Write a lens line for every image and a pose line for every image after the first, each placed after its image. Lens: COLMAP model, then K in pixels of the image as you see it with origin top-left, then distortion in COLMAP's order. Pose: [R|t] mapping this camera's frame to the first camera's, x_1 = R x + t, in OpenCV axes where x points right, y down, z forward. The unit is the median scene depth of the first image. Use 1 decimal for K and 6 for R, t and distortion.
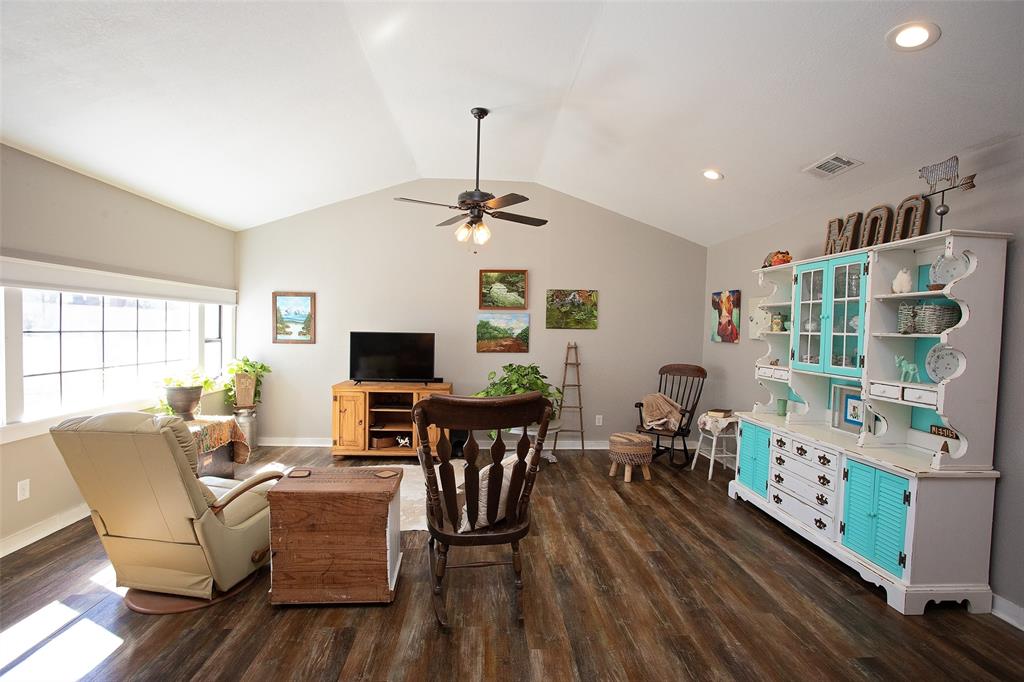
lens RADIAL K [[496.4, 0, 514.3], [0, 496.4, 345.5], [0, 0, 1]] dist [-0.069524, 0.026958]
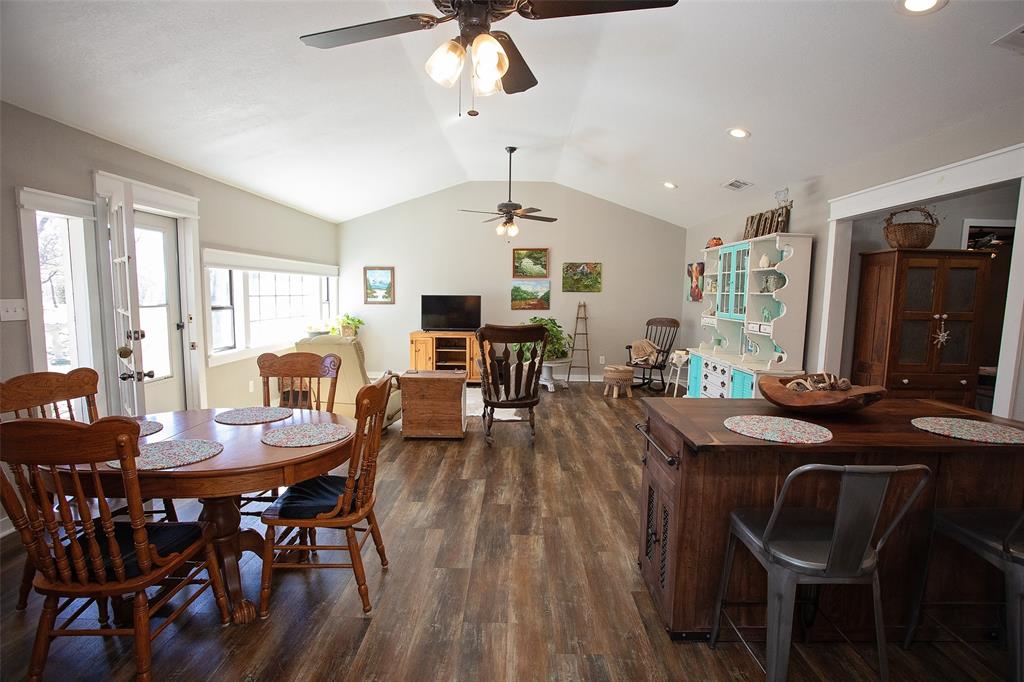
lens RADIAL K [[496.4, 0, 515.7], [0, 496.4, 345.0], [0, 0, 1]] dist [-0.069524, 0.026958]
pose [[0.997356, -0.000161, -0.072669, 0.054598], [0.005156, 0.997633, 0.068563, 0.026042], [0.072486, -0.068757, 0.994997, -0.554183]]
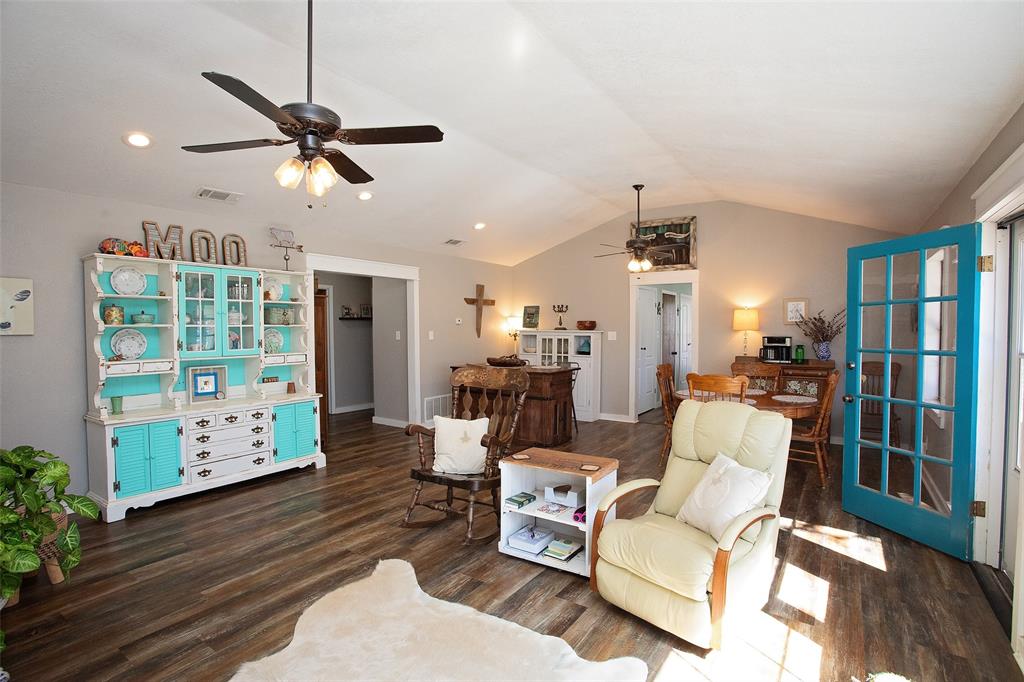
lens RADIAL K [[496.4, 0, 515.8], [0, 496.4, 341.6], [0, 0, 1]] dist [-0.069524, 0.026958]
pose [[-0.786341, -0.040959, 0.616434, -0.668595], [0.005459, 0.997300, 0.073229, -0.063117], [-0.617769, 0.060948, -0.783994, 1.333589]]
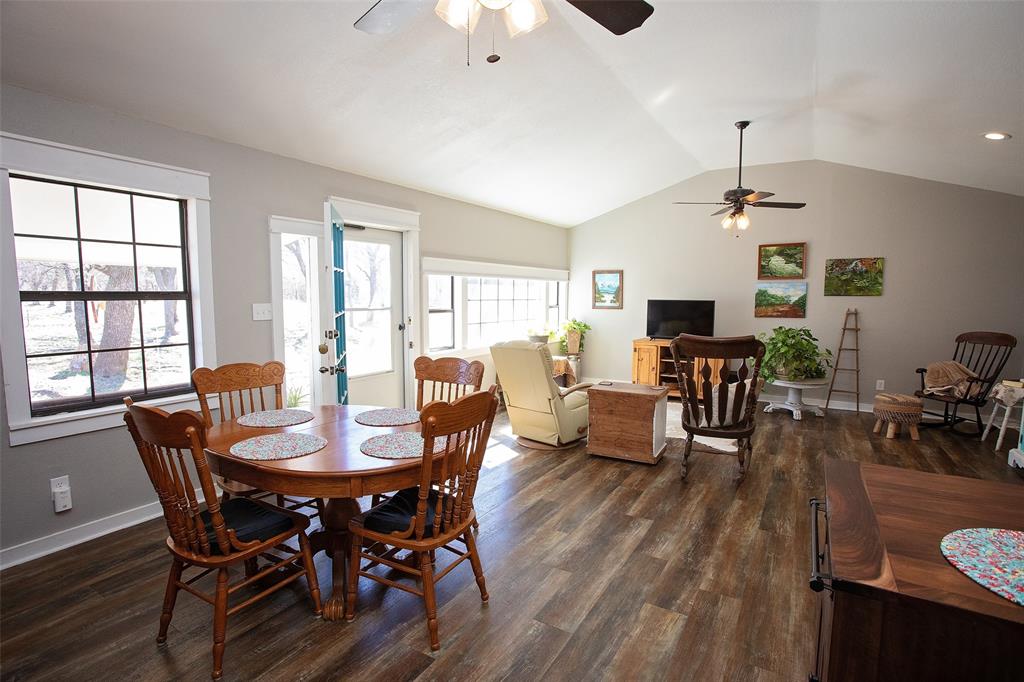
lens RADIAL K [[496.4, 0, 516.6], [0, 496.4, 344.7], [0, 0, 1]] dist [-0.069524, 0.026958]
pose [[0.819565, 0.040372, -0.571562, 0.188180], [-0.007750, 0.998205, 0.059394, 0.022185], [0.572933, -0.044248, 0.818407, -0.381551]]
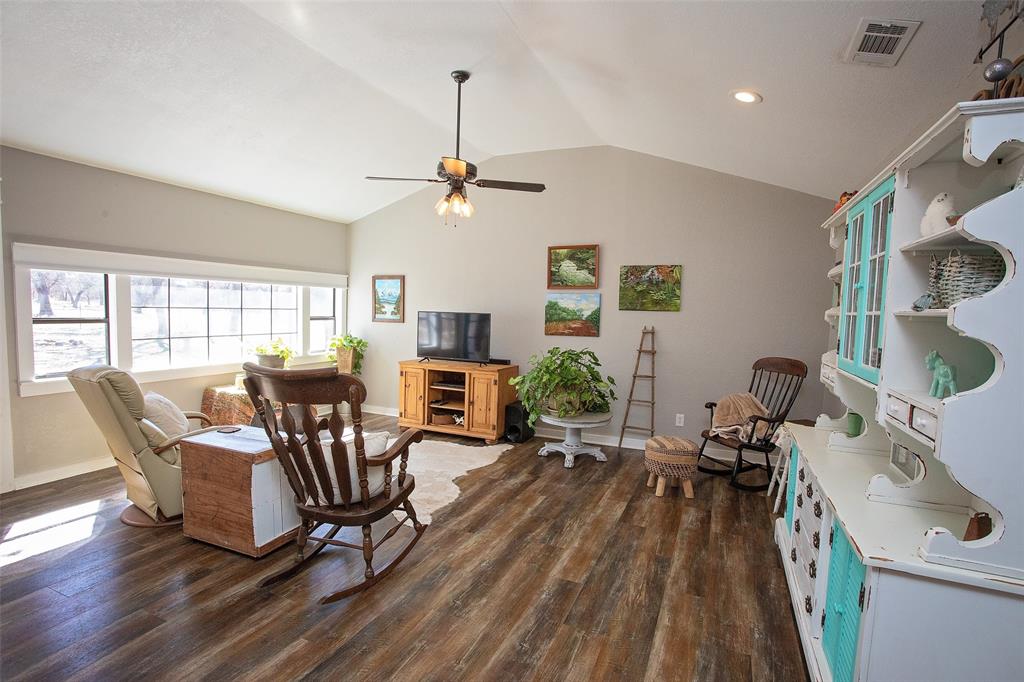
lens RADIAL K [[496.4, 0, 513.0], [0, 496.4, 344.5], [0, 0, 1]] dist [-0.069524, 0.026958]
pose [[0.890869, 0.036585, -0.452784, 0.457232], [-0.025699, 0.999214, 0.030174, 0.007760], [0.453532, -0.015245, 0.891109, 0.202398]]
